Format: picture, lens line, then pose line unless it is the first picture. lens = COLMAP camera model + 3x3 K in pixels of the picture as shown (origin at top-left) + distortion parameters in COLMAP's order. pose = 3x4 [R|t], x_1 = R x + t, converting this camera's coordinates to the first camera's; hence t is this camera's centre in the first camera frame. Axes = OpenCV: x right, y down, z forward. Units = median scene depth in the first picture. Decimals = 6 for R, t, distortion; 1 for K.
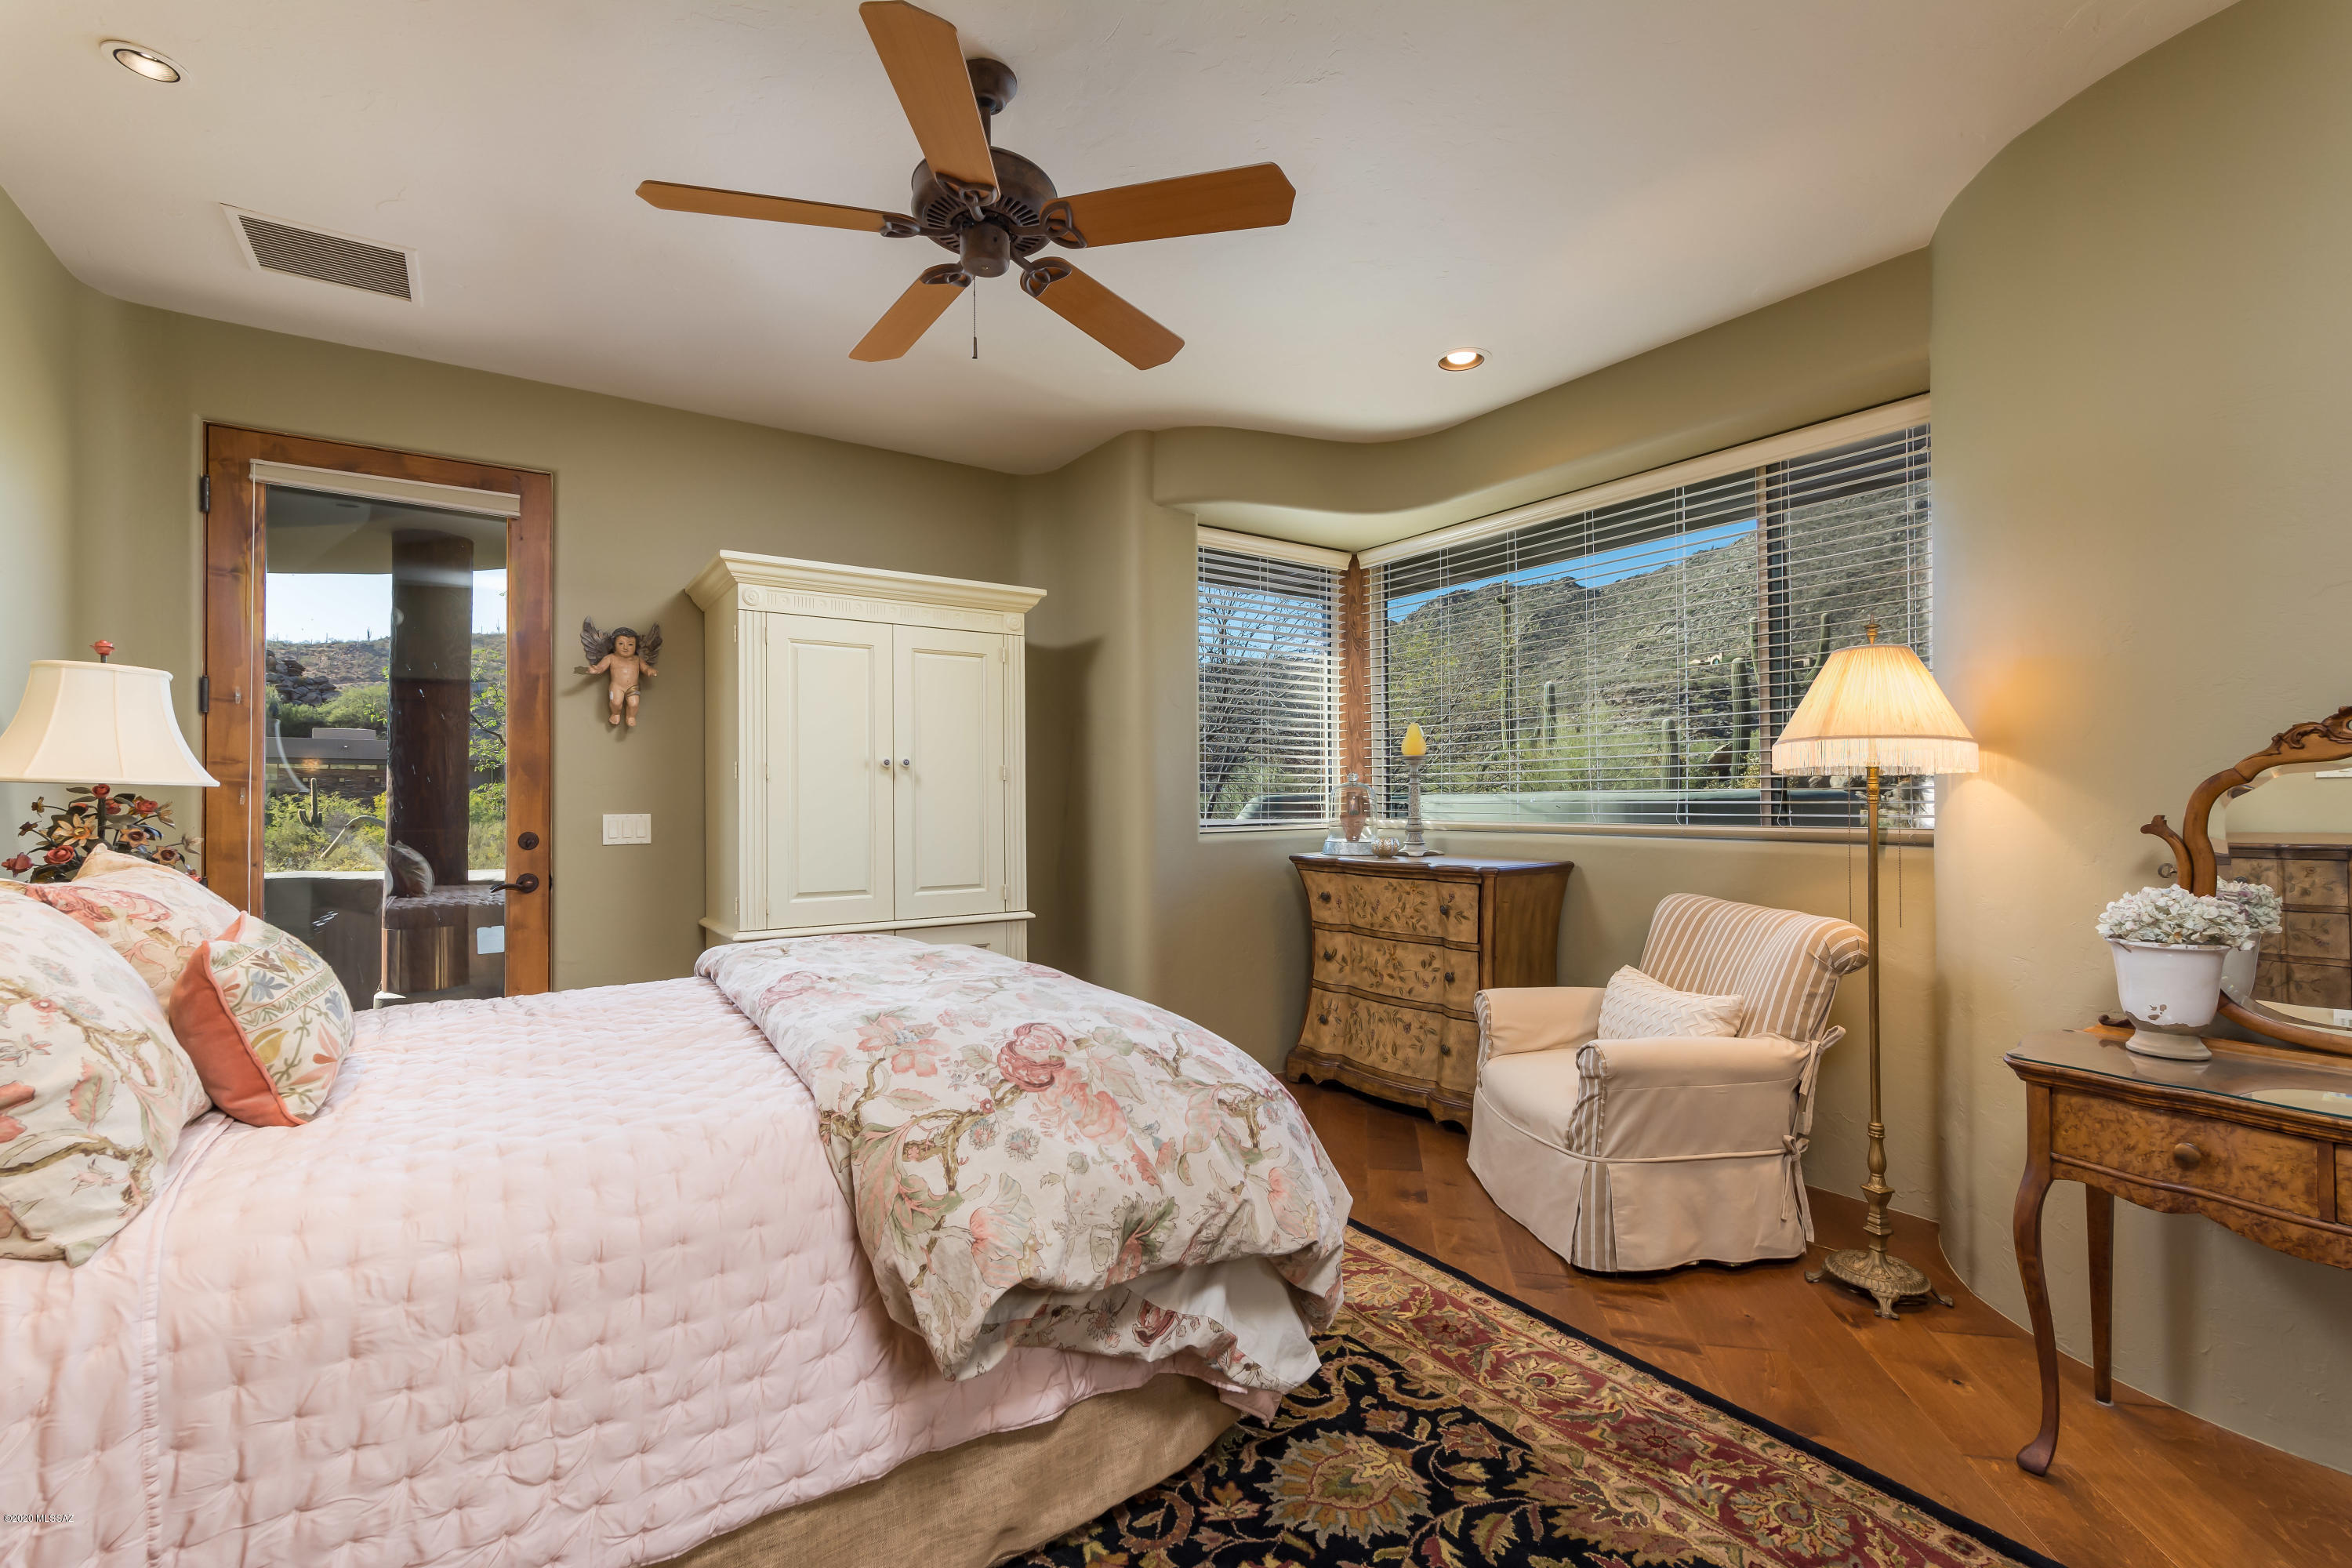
lens RADIAL K [[1023.5, 0, 1178.2], [0, 1023.5, 788.1], [0, 0, 1]] dist [0.000698, 0.000003]
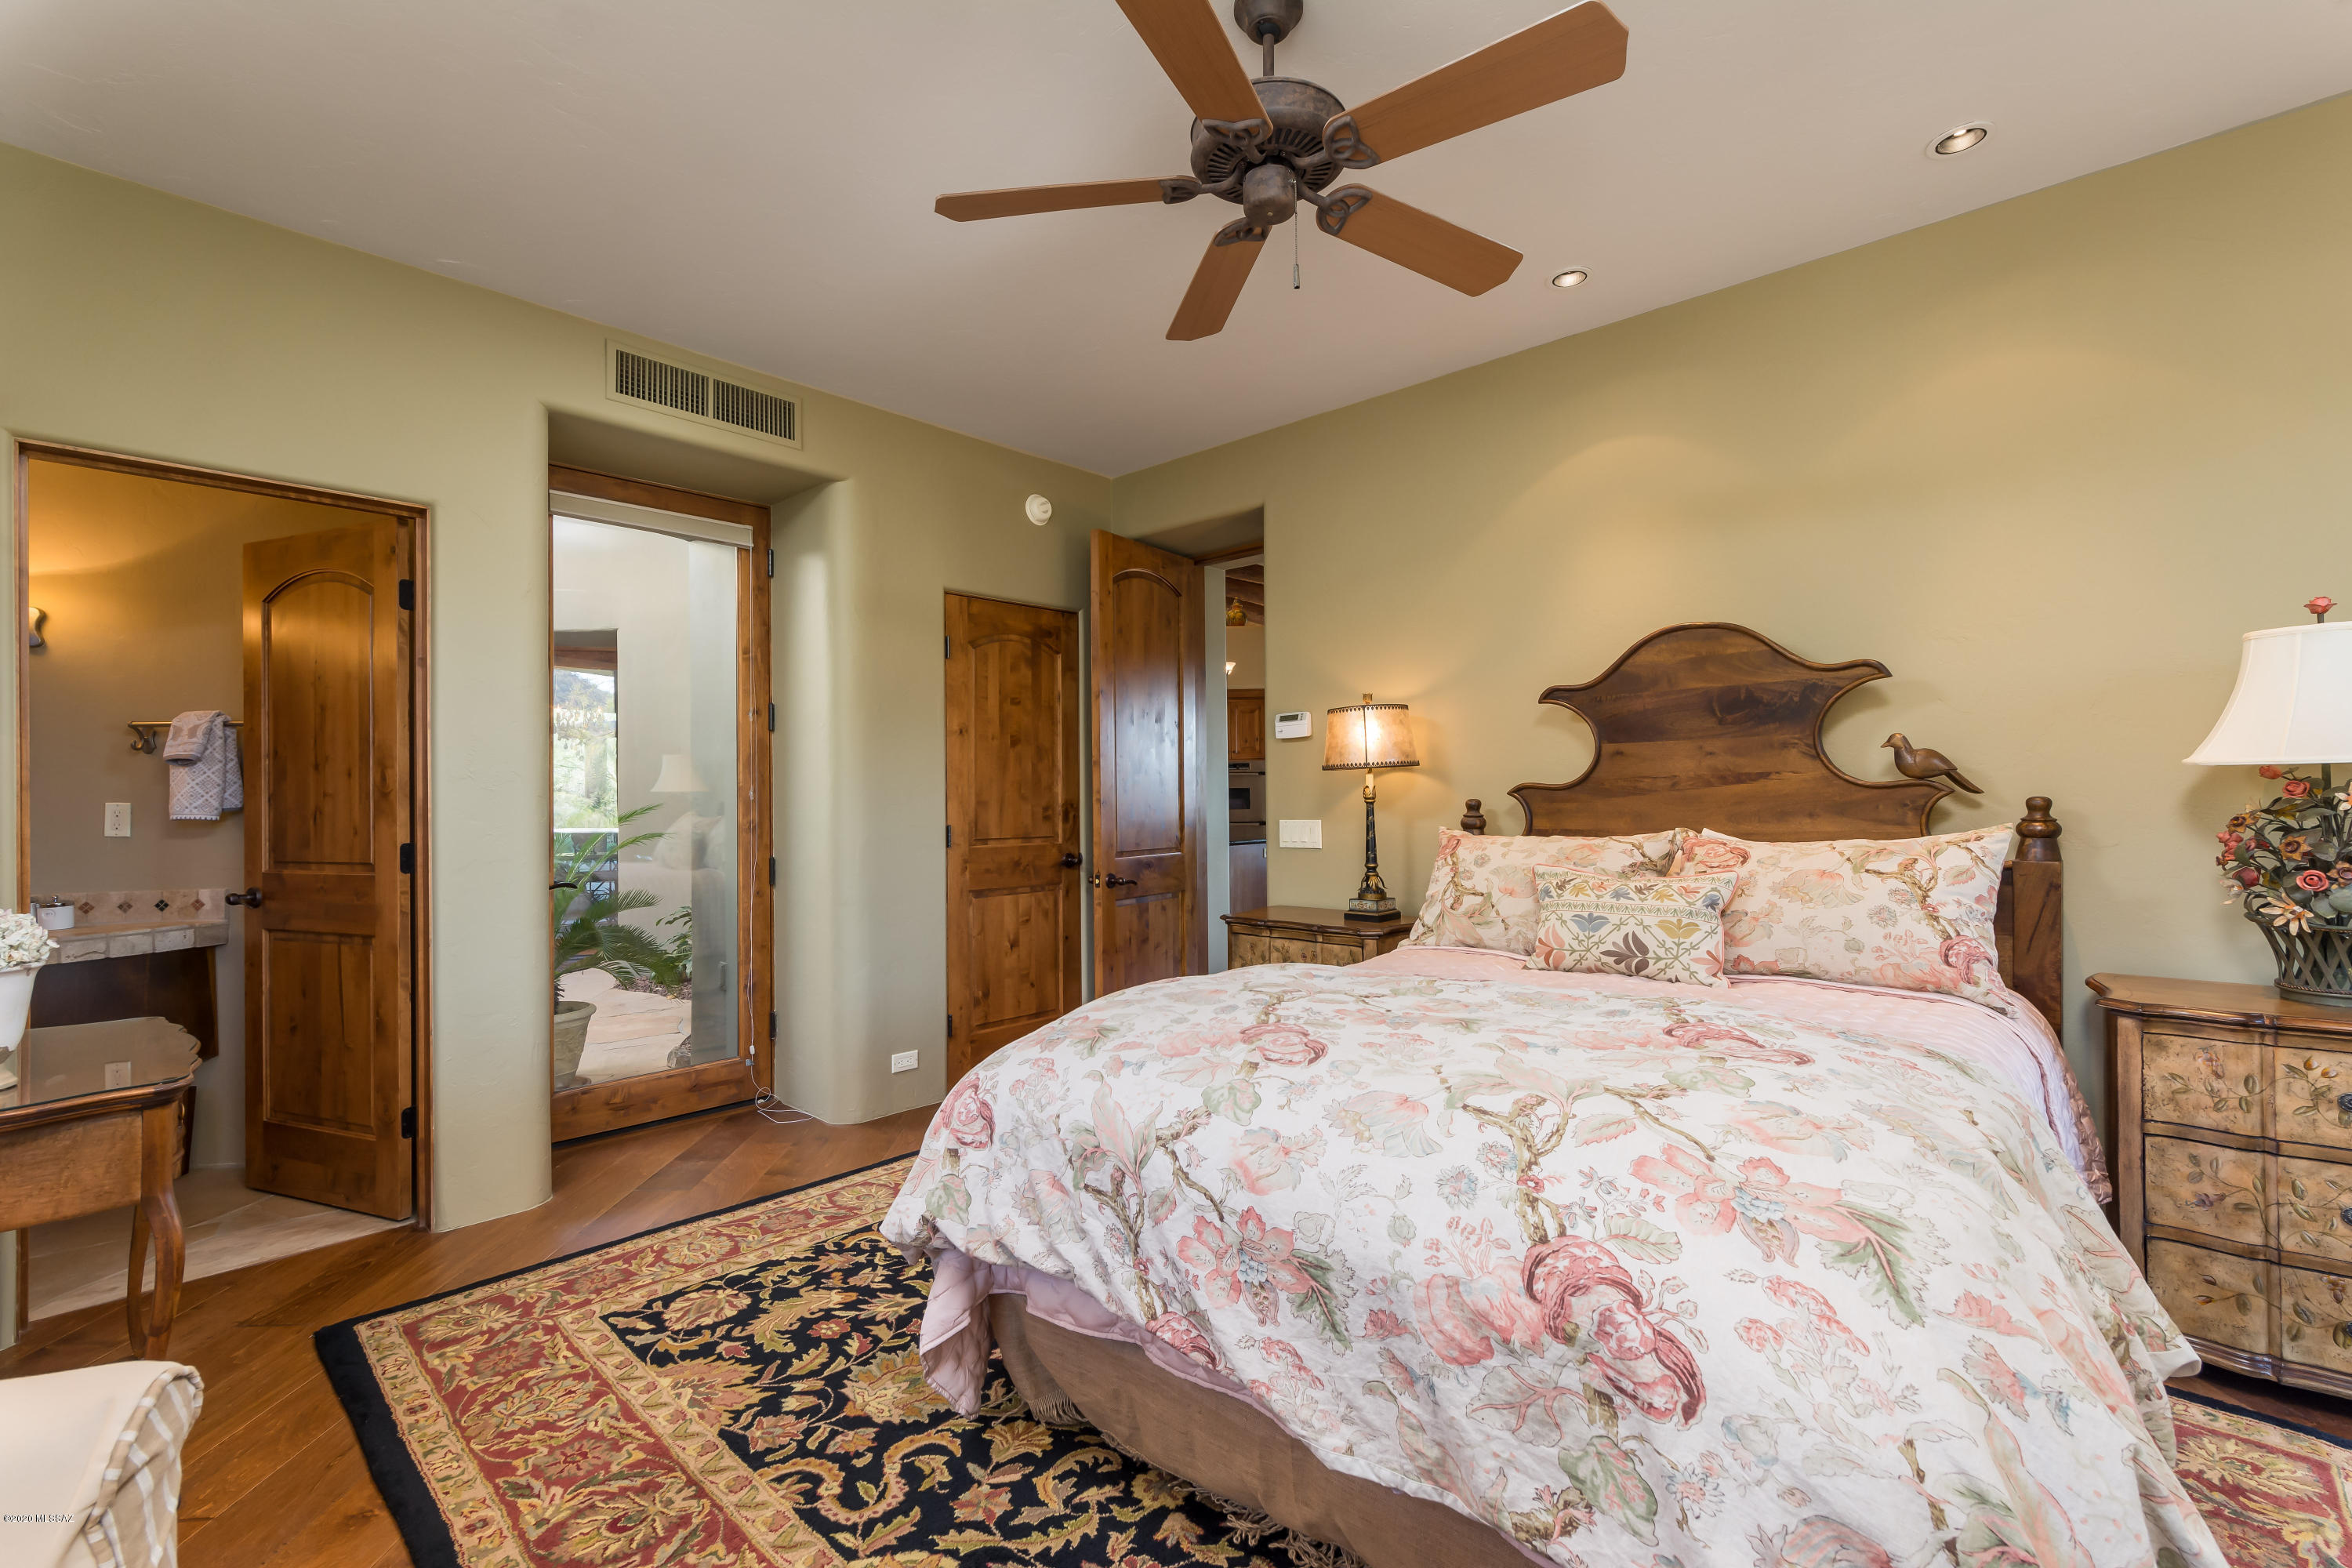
lens RADIAL K [[1023.5, 0, 1173.7], [0, 1023.5, 790.0], [0, 0, 1]] dist [0.000698, 0.000003]
pose [[-0.977163, 0.001948, -0.212483, 0.109740], [0.003961, 0.999951, -0.009049, 0.006412], [0.212455, -0.009684, -0.977123, 2.031693]]
